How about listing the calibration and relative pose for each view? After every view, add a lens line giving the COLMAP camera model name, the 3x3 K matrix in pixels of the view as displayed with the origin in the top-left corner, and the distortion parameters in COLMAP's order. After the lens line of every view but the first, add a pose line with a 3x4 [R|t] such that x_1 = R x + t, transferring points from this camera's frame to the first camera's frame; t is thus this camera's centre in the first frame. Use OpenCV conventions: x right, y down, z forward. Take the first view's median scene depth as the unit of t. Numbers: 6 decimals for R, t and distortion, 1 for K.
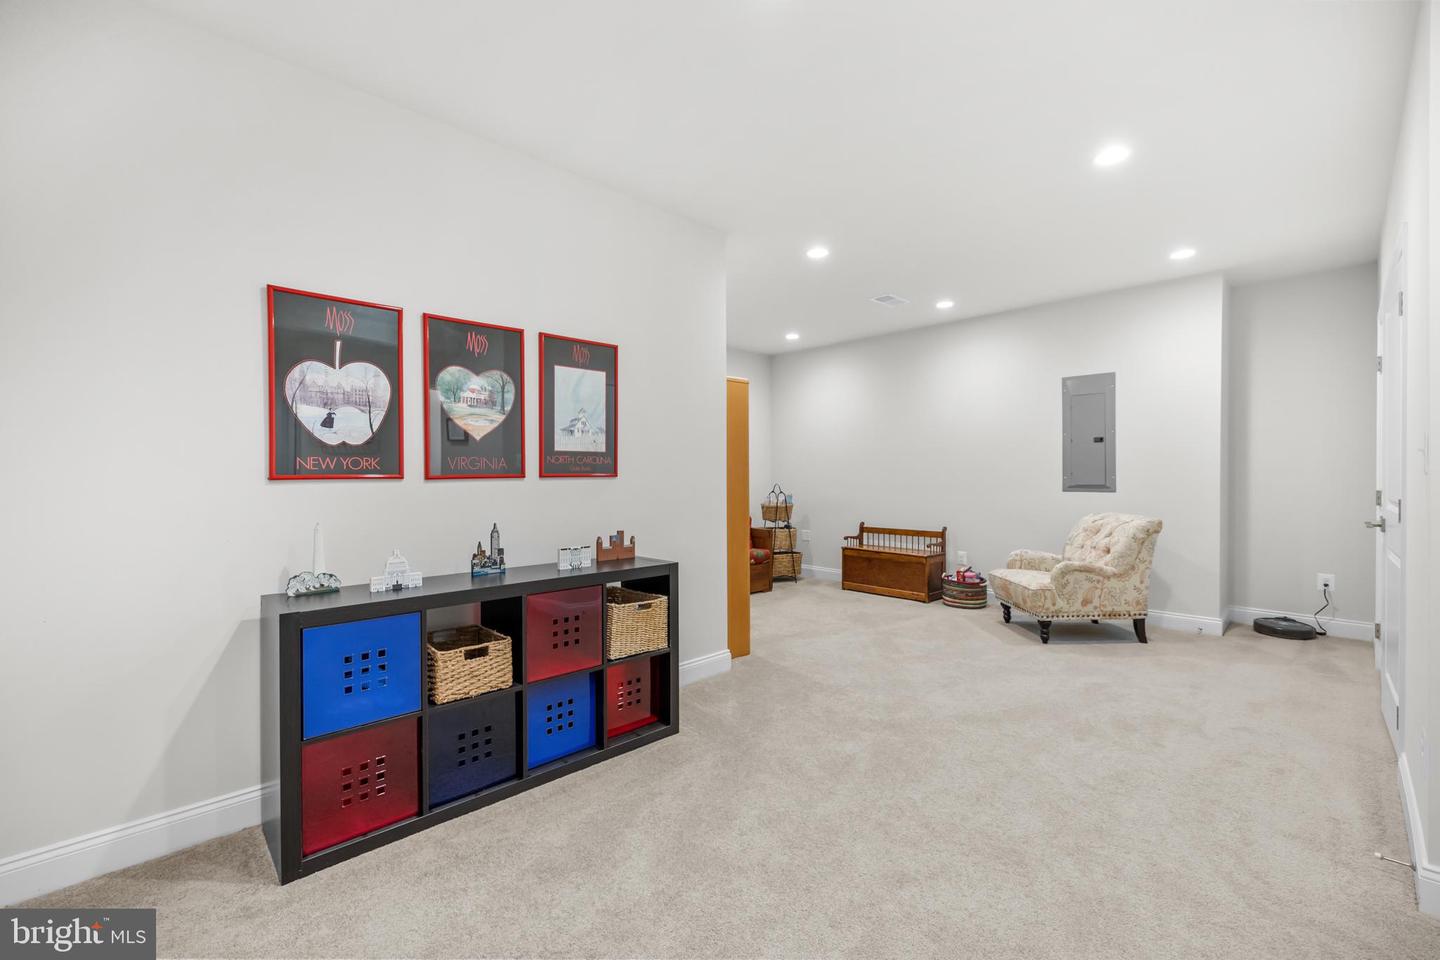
lens RADIAL K [[619.4, 0, 720.7], [0, 619.4, 458.7], [0, 0, 1]] dist [0.020630, -0.000605]
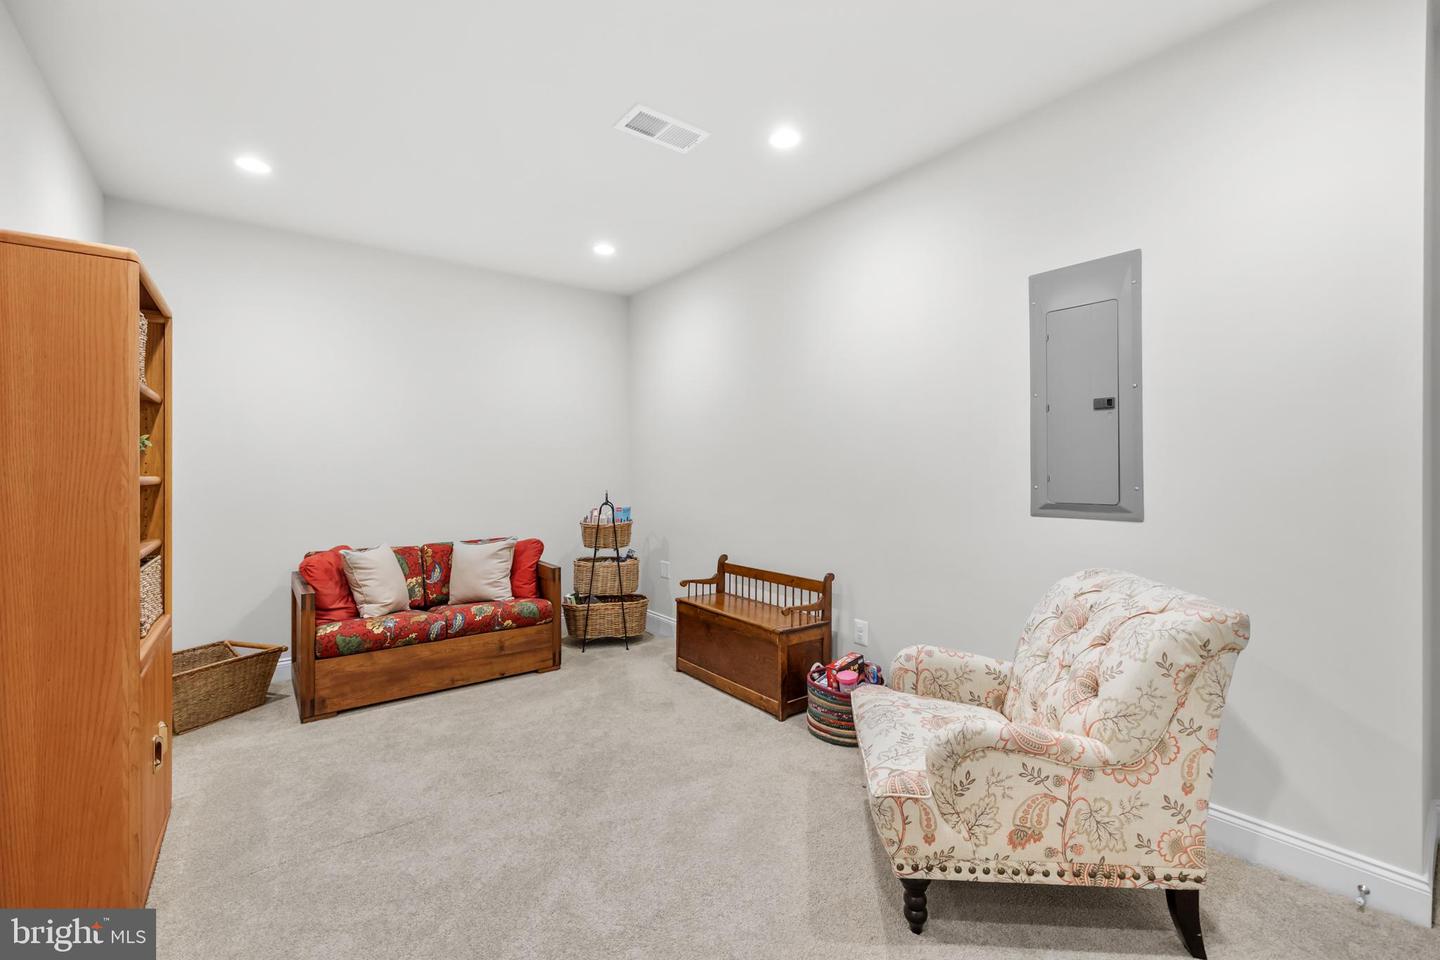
lens RADIAL K [[619.4, 0, 720.7], [0, 619.4, 458.7], [0, 0, 1]] dist [0.020630, -0.000605]
pose [[0.993821, -0.000011, -0.110996, 0.426635], [0.000882, 0.999969, 0.007798, 0.005626], [0.110992, -0.007848, 0.993790, 0.585328]]
